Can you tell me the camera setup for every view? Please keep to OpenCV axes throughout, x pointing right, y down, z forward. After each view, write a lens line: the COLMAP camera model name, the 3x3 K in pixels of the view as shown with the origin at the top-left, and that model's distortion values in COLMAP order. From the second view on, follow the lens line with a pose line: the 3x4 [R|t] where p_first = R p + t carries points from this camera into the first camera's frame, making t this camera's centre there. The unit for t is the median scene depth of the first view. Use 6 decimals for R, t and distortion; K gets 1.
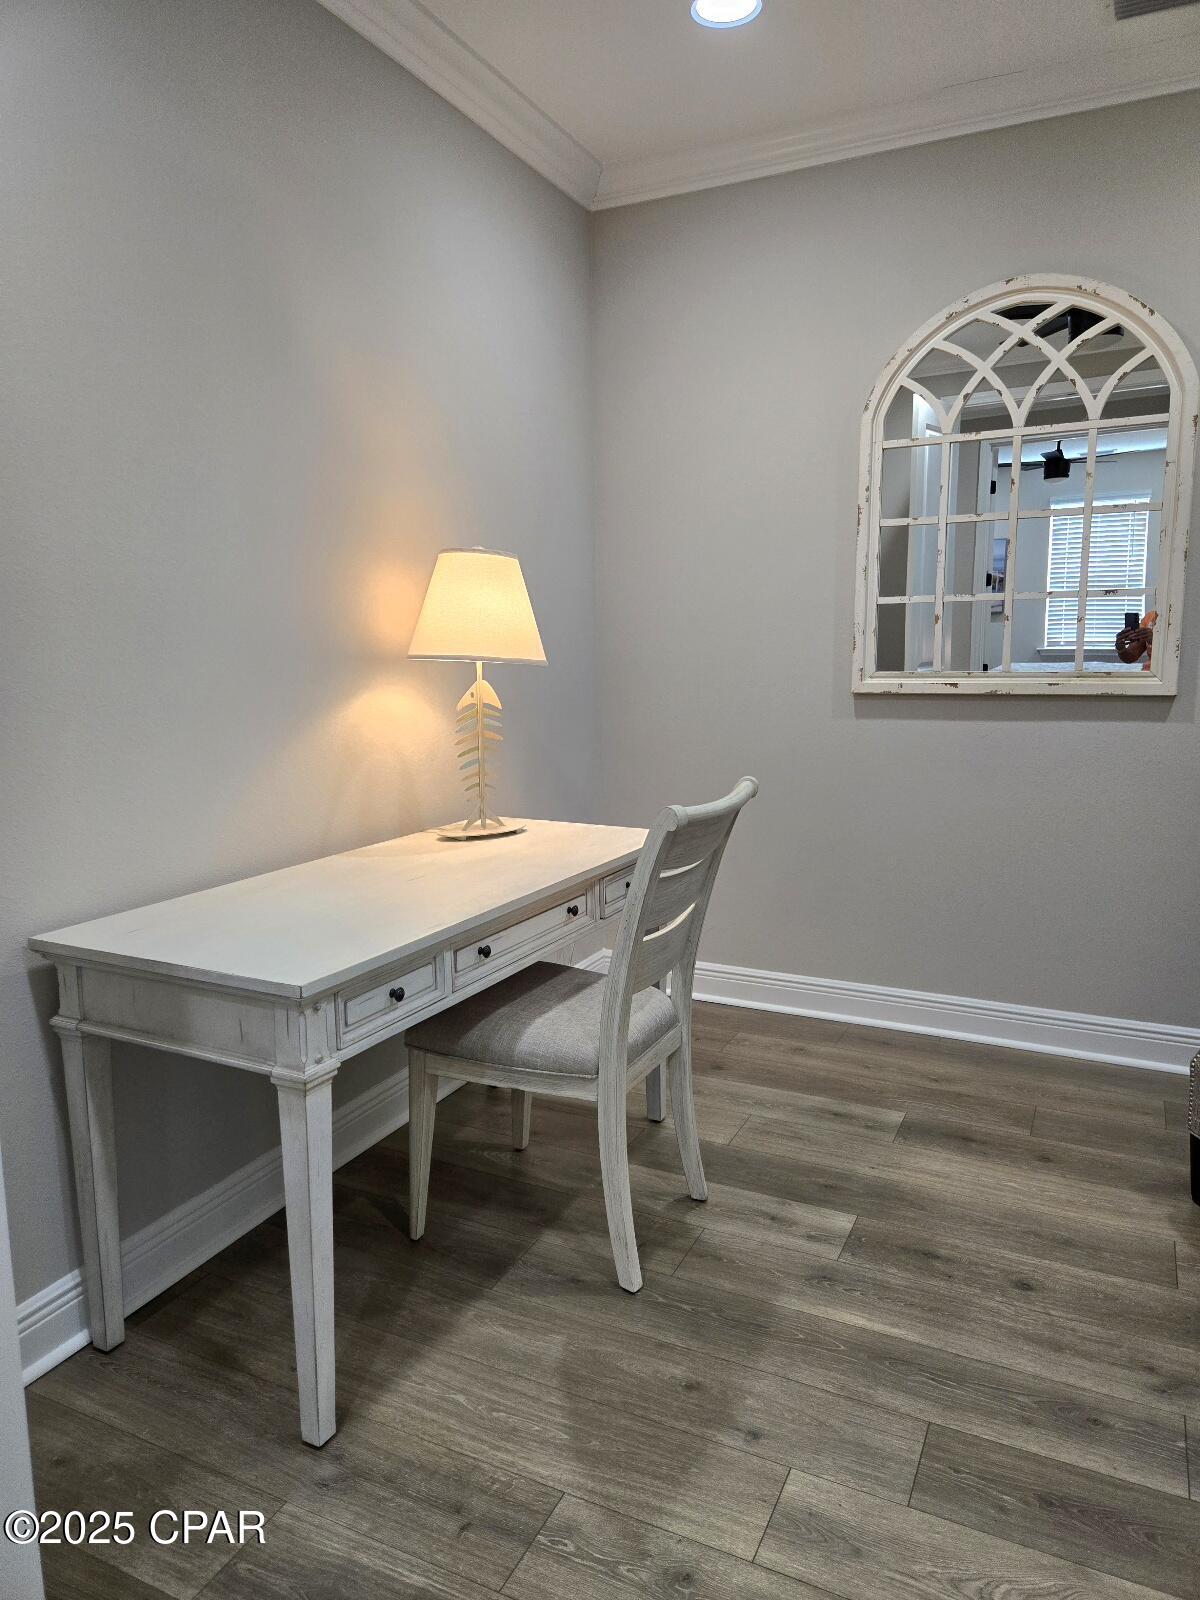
lens RADIAL K [[1075.0, 0, 593.2], [0, 1075.0, 791.3], [0, 0, 1]] dist [0.064014, -0.056071]
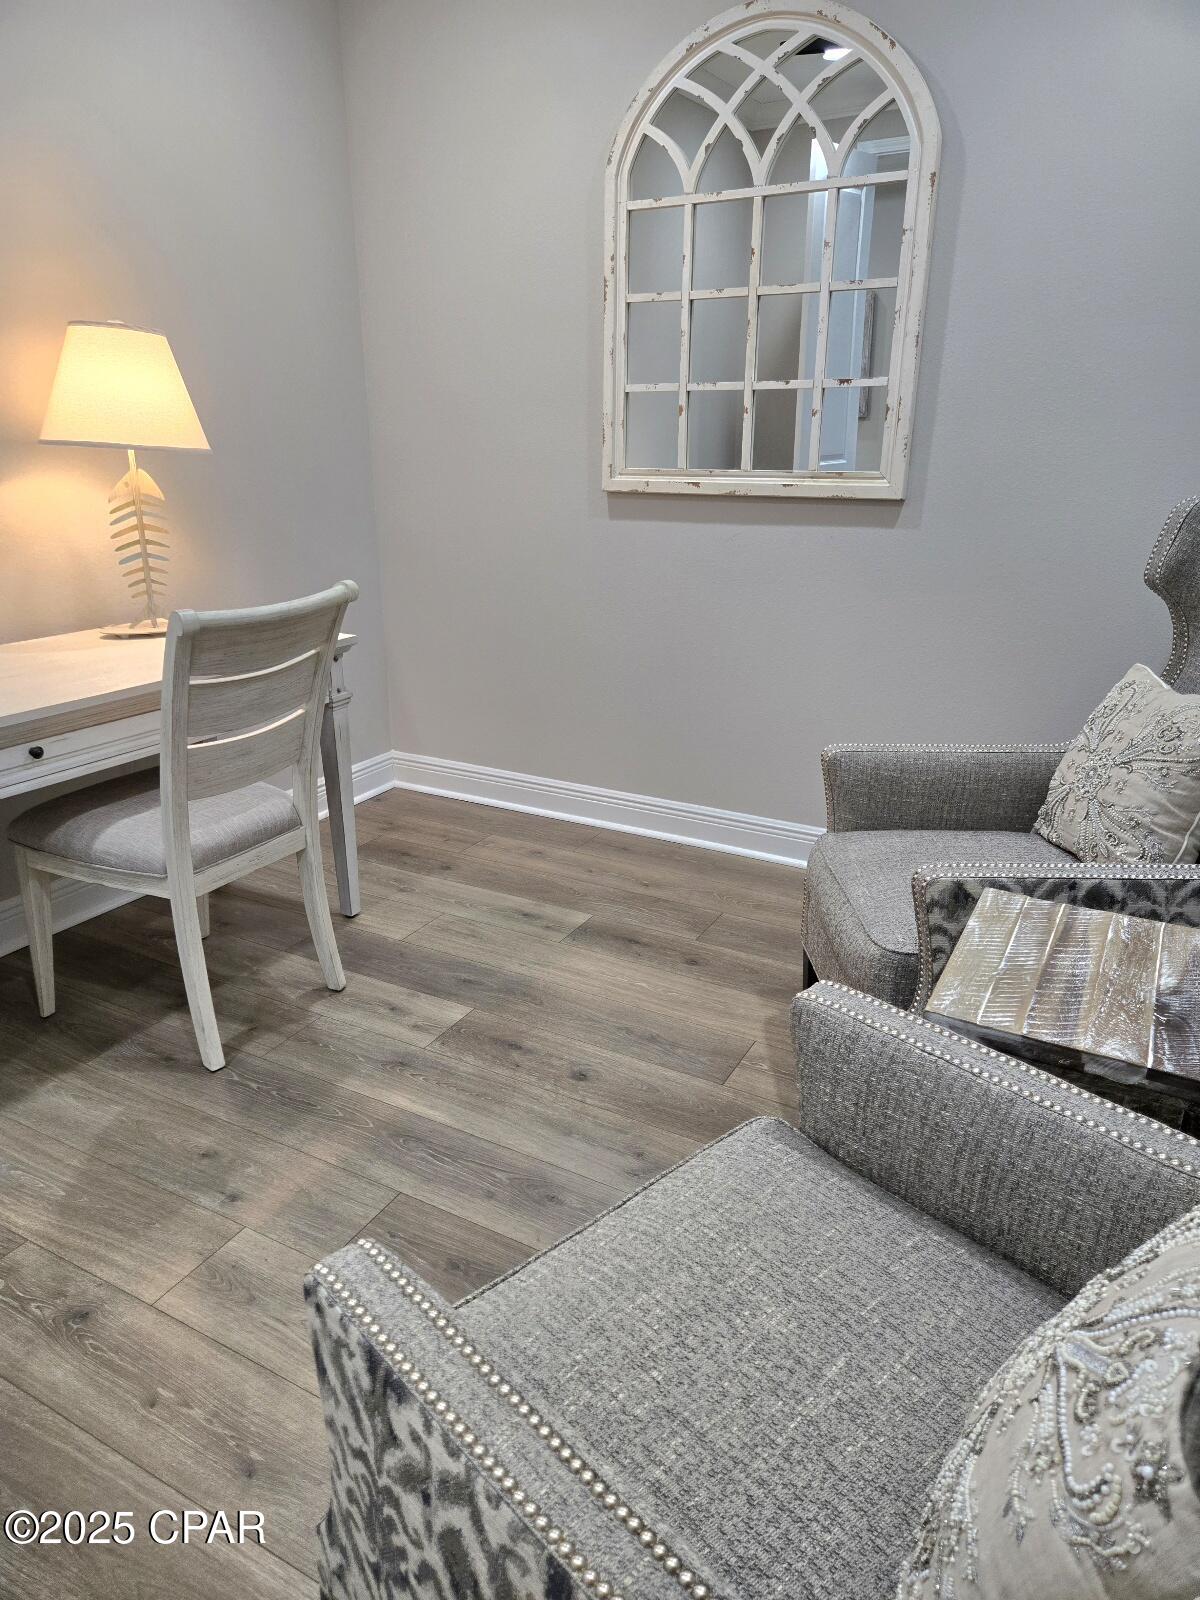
lens RADIAL K [[1075.0, 0, 589.6], [0, 1075.0, 790.4], [0, 0, 1]] dist [0.064014, -0.056071]
pose [[0.998573, 0.028322, -0.045269, 0.345680], [-0.019398, 0.982238, 0.186632, -0.011343], [0.049751, -0.185487, 0.981386, 0.019825]]
